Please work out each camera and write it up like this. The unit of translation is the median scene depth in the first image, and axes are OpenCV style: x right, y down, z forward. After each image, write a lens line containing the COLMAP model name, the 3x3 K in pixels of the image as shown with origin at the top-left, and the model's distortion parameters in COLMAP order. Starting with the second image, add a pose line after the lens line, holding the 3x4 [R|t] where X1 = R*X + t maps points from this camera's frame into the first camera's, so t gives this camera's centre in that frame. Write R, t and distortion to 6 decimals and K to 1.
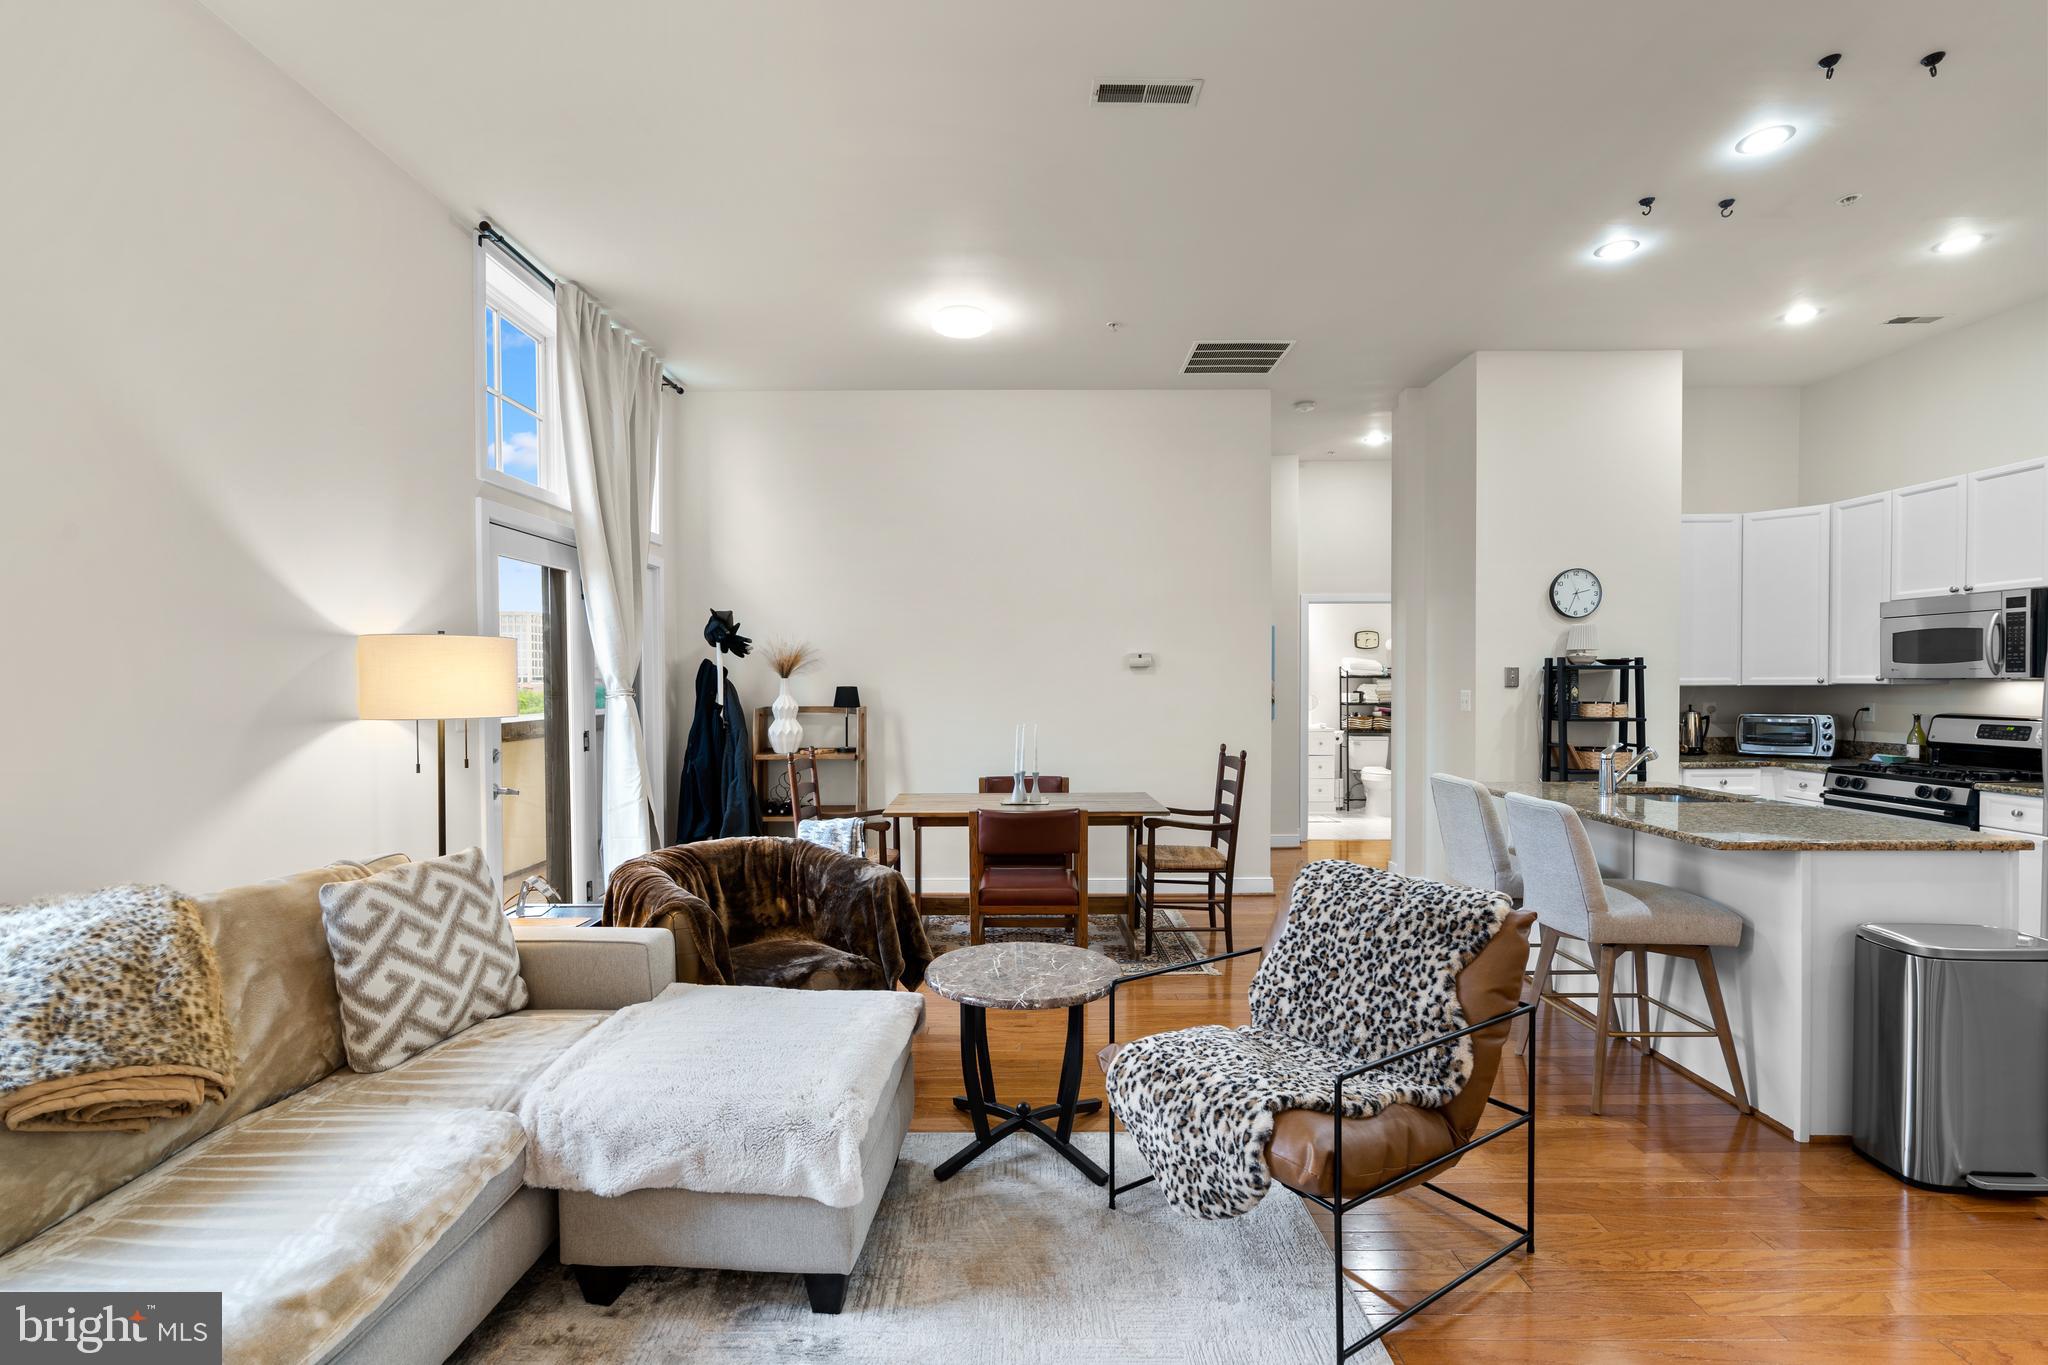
lens RADIAL K [[927.3, 0, 1016.5], [0, 927.3, 698.0], [0, 0, 1]] dist [-0.000840, 0.000648]
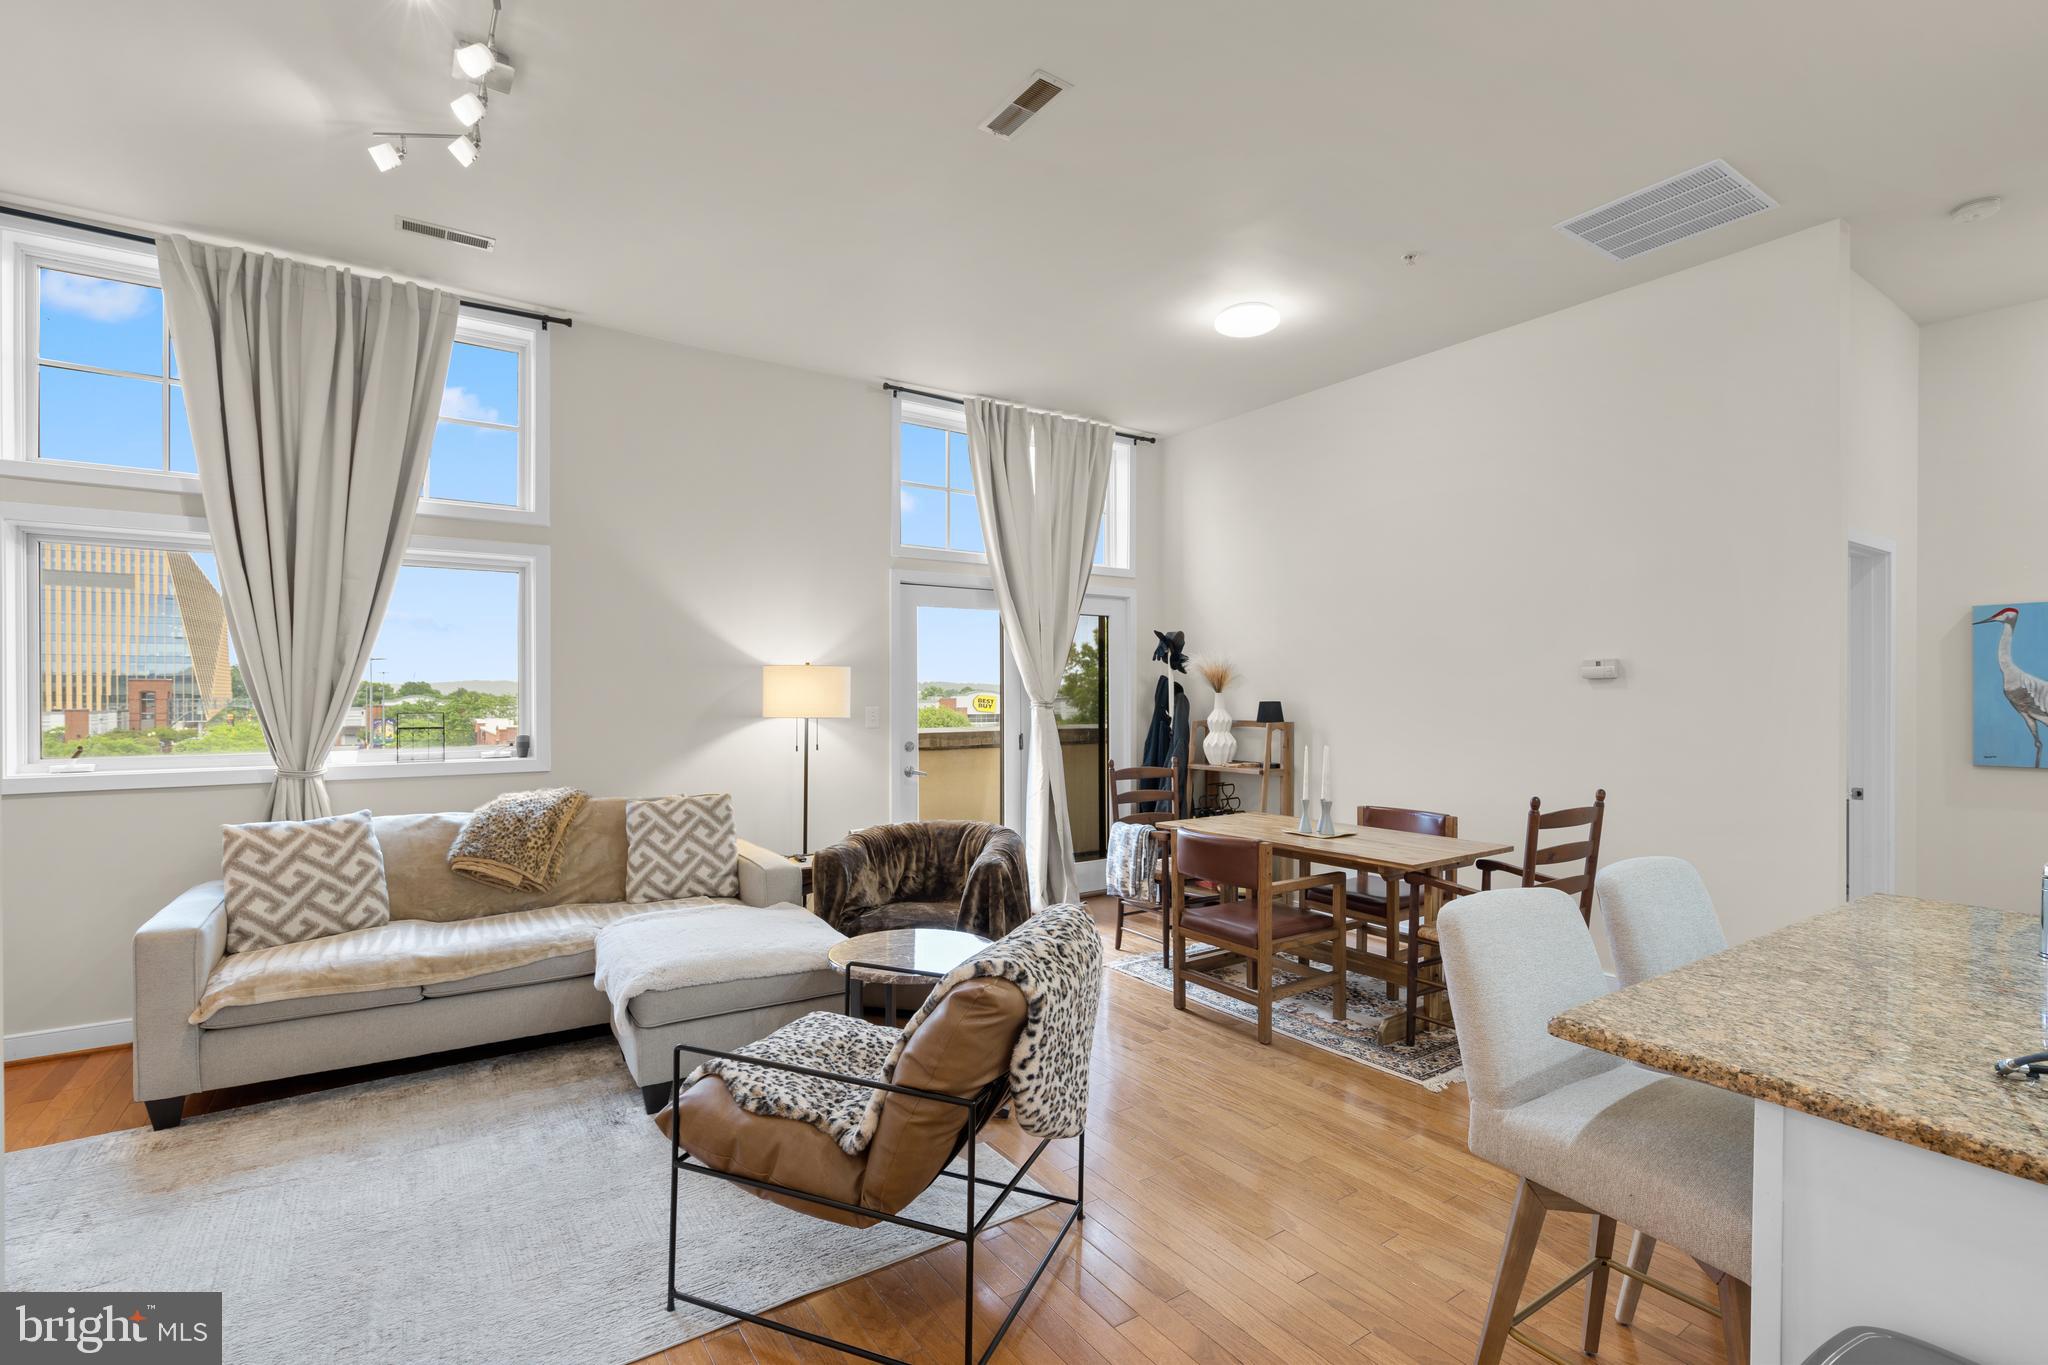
lens RADIAL K [[928.6, 0, 1008.8], [0, 928.6, 697.1], [0, 0, 1]] dist [0.001813, -0.007834]
pose [[0.553940, 0.005022, -0.832542, 0.576363], [-0.019319, 0.999790, -0.006823, -0.005946], [0.832332, 0.019864, 0.553921, 0.266690]]
